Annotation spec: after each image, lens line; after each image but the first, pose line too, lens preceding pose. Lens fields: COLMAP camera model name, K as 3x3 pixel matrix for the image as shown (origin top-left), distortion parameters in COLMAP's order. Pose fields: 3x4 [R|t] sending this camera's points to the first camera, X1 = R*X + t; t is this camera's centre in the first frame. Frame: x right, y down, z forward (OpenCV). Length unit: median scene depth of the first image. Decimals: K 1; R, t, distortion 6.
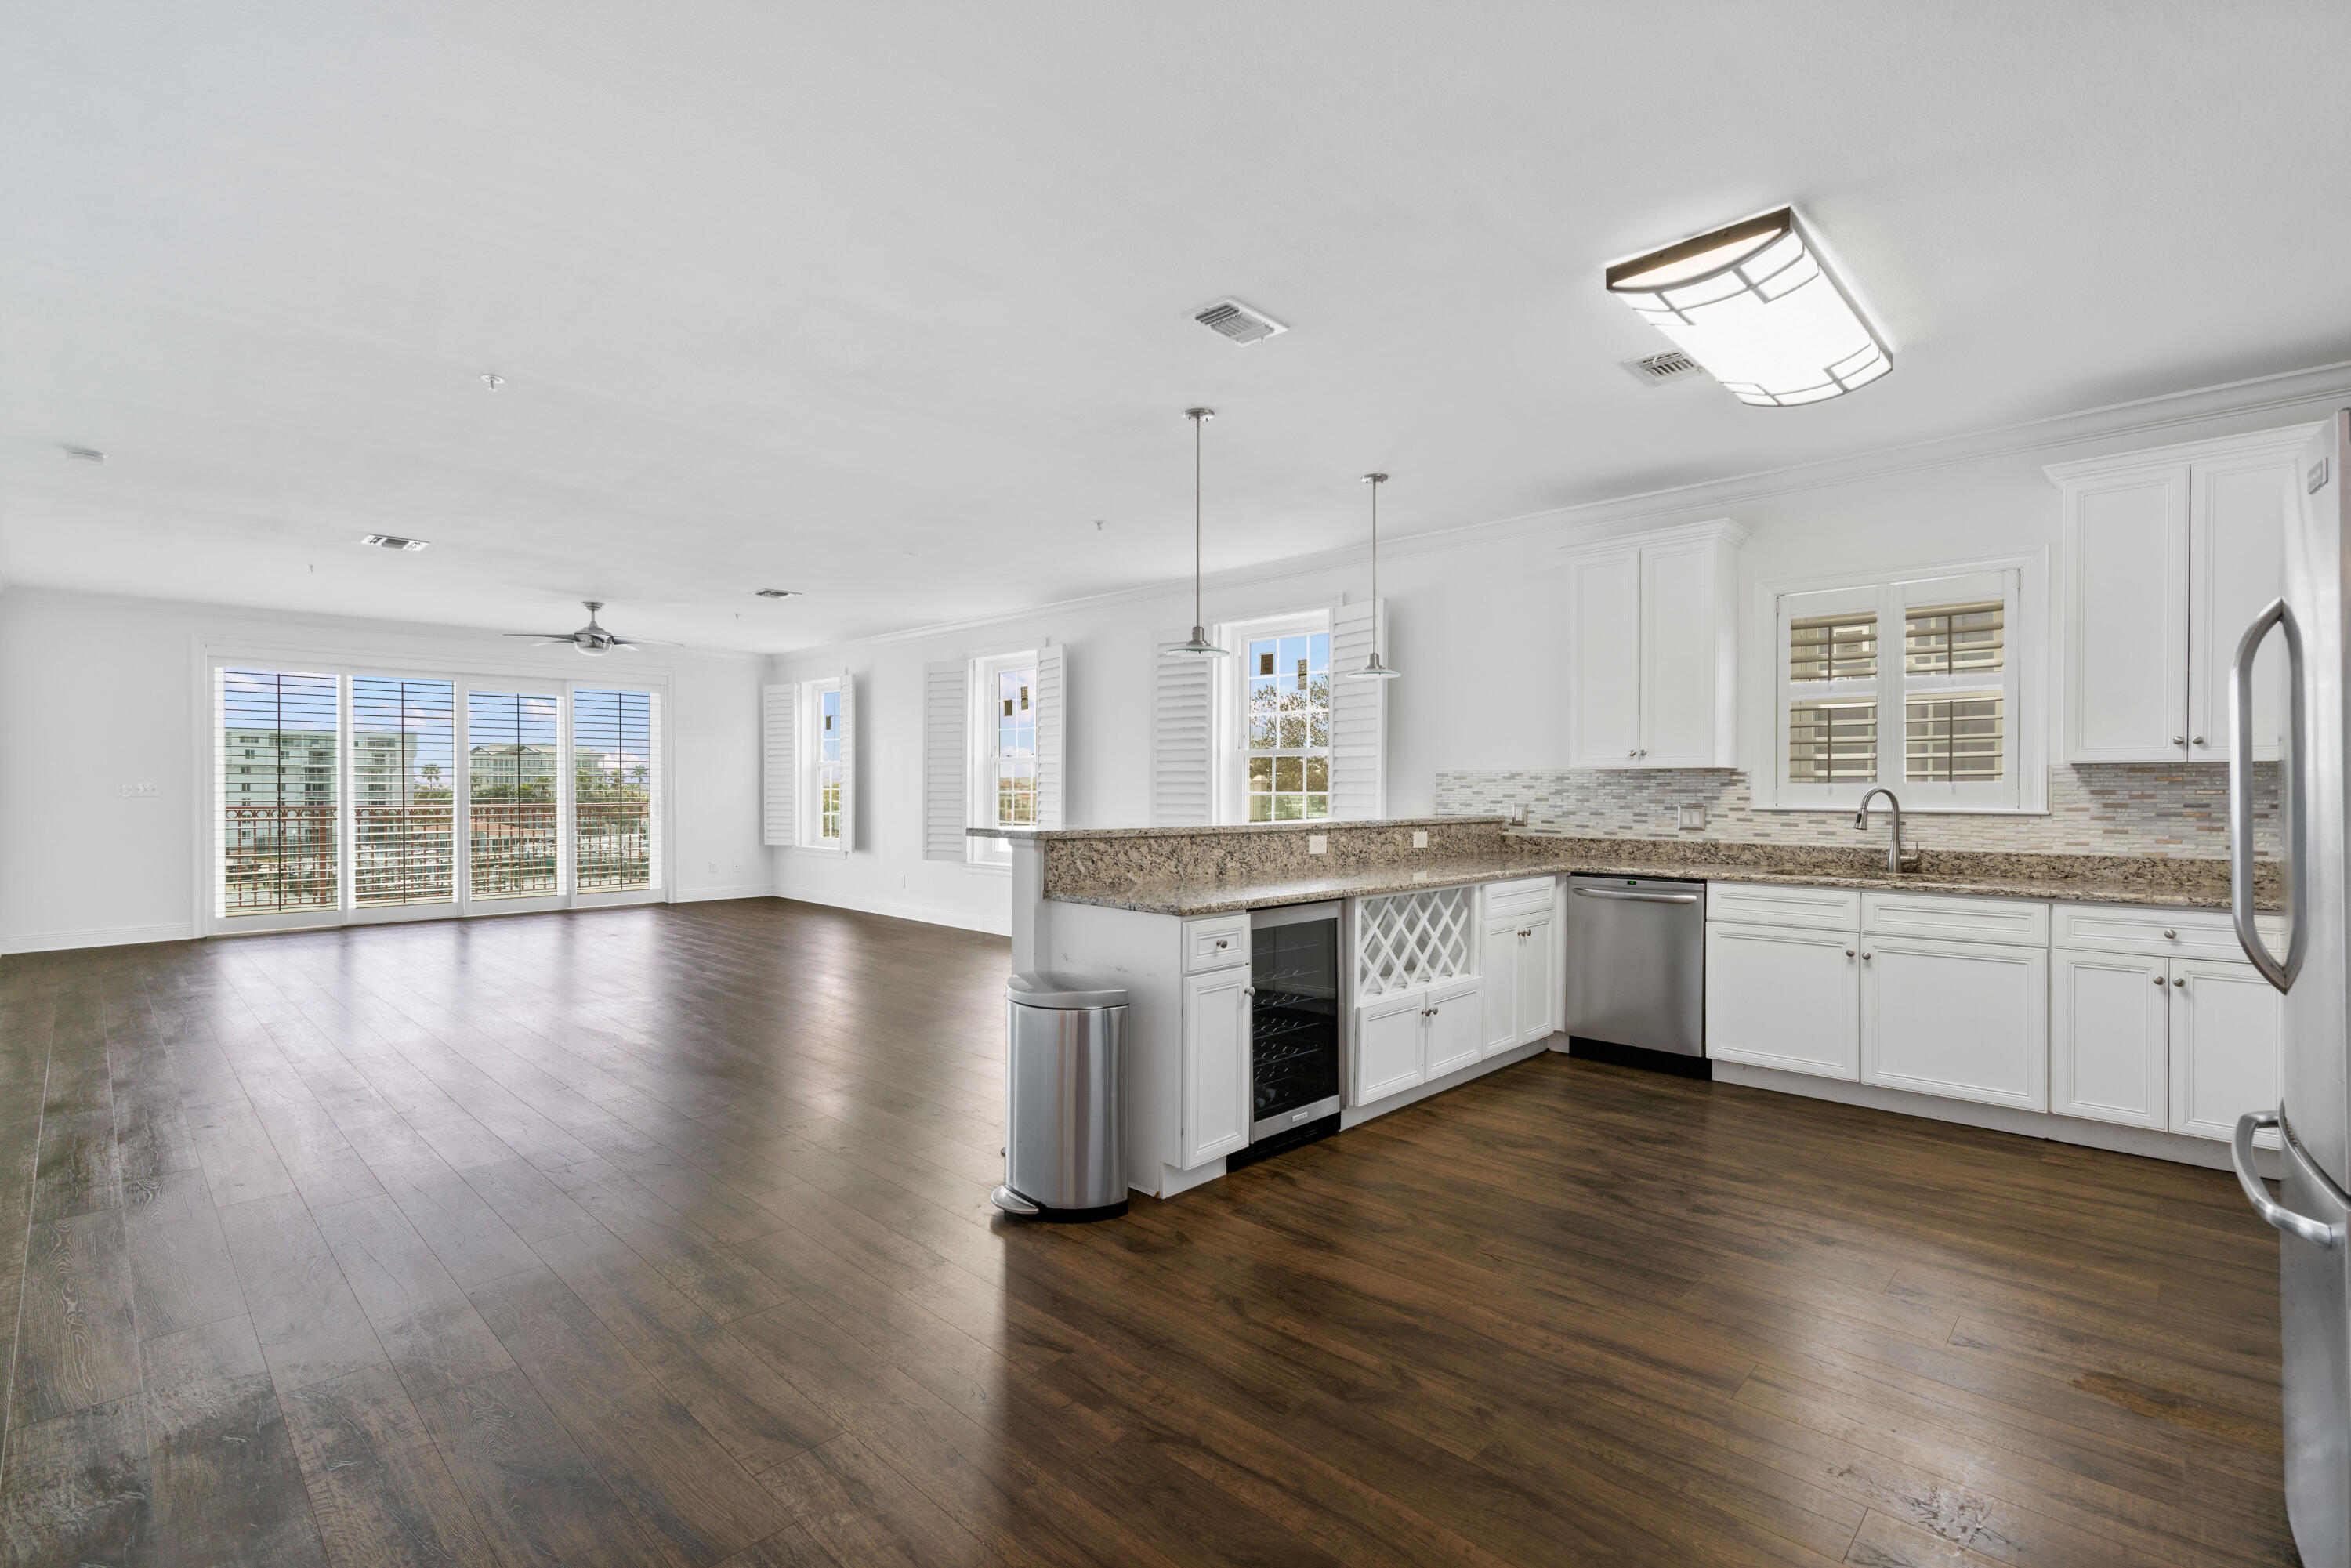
lens RADIAL K [[1069.7, 0, 1175.5], [0, 1069.7, 786.2], [0, 0, 1]] dist [-0.002813, -0.000029]
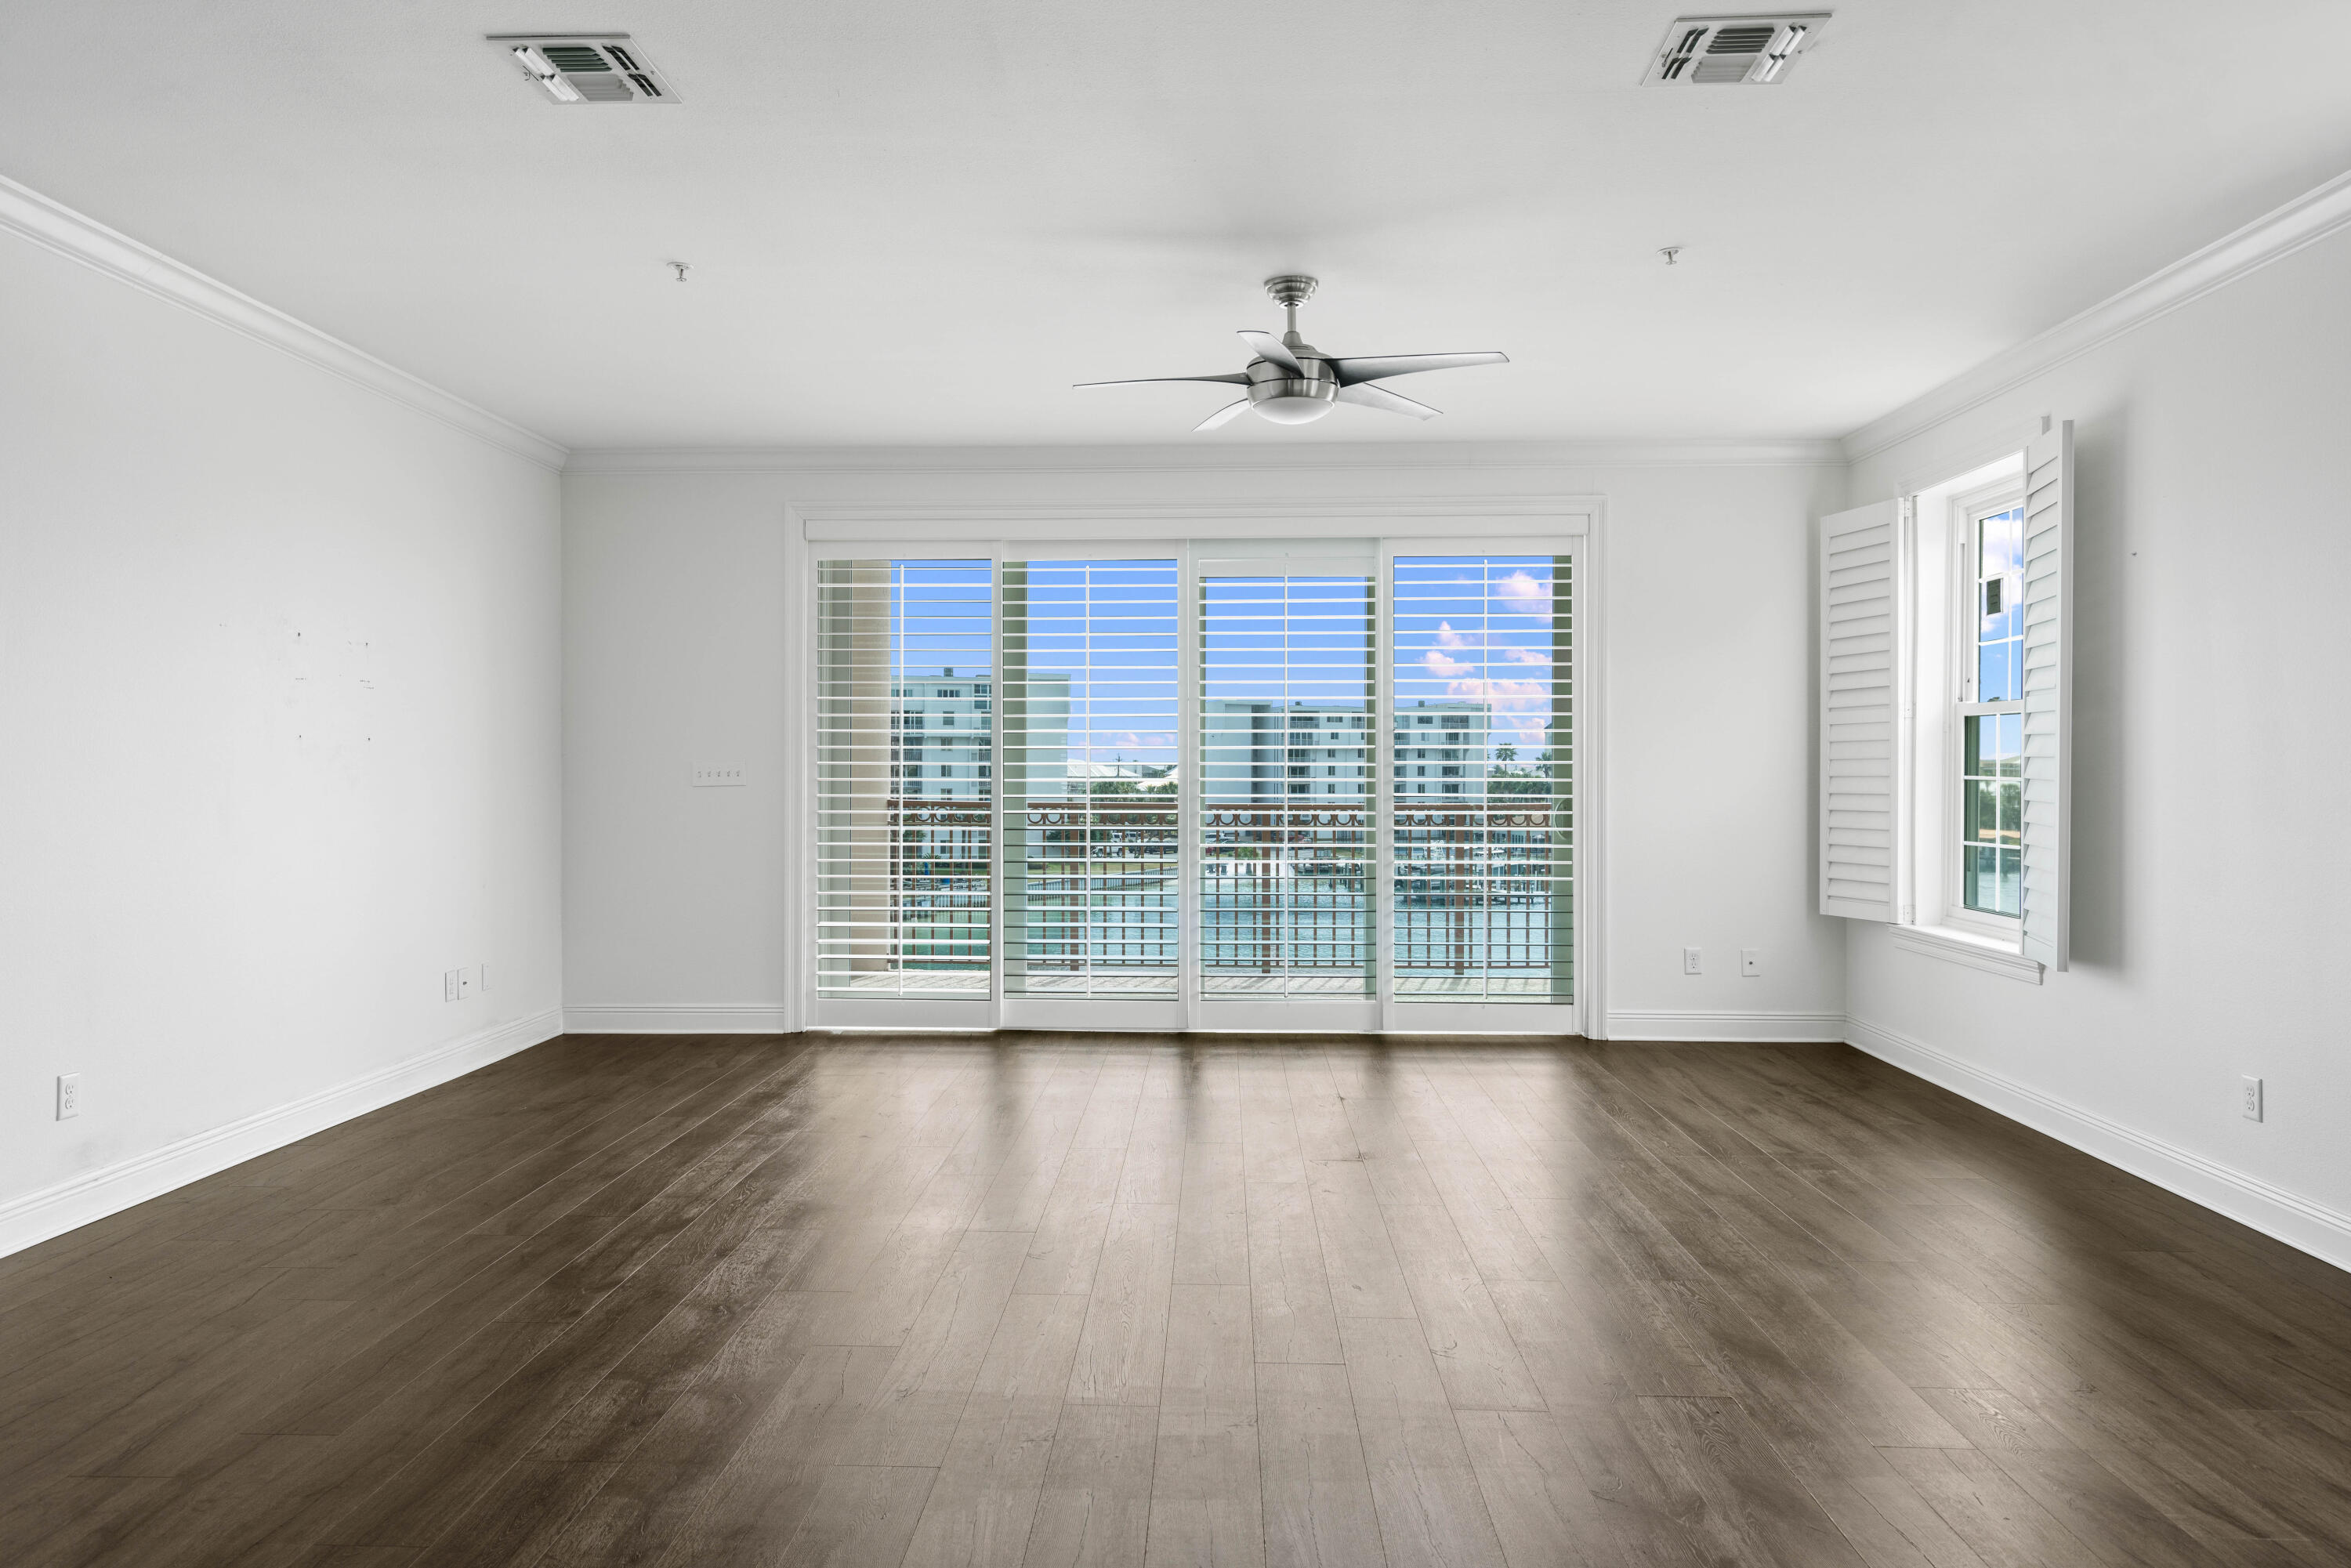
lens RADIAL K [[1479.3, 0, 1170.6], [0, 1479.3, 788.9], [0, 0, 1]] dist [-0.005385, -0.002282]
pose [[0.663509, 0.008445, -0.748120, -0.140220], [0.000457, 0.999932, 0.011693, 0.001059], [0.748168, -0.008101, 0.663460, 0.477703]]
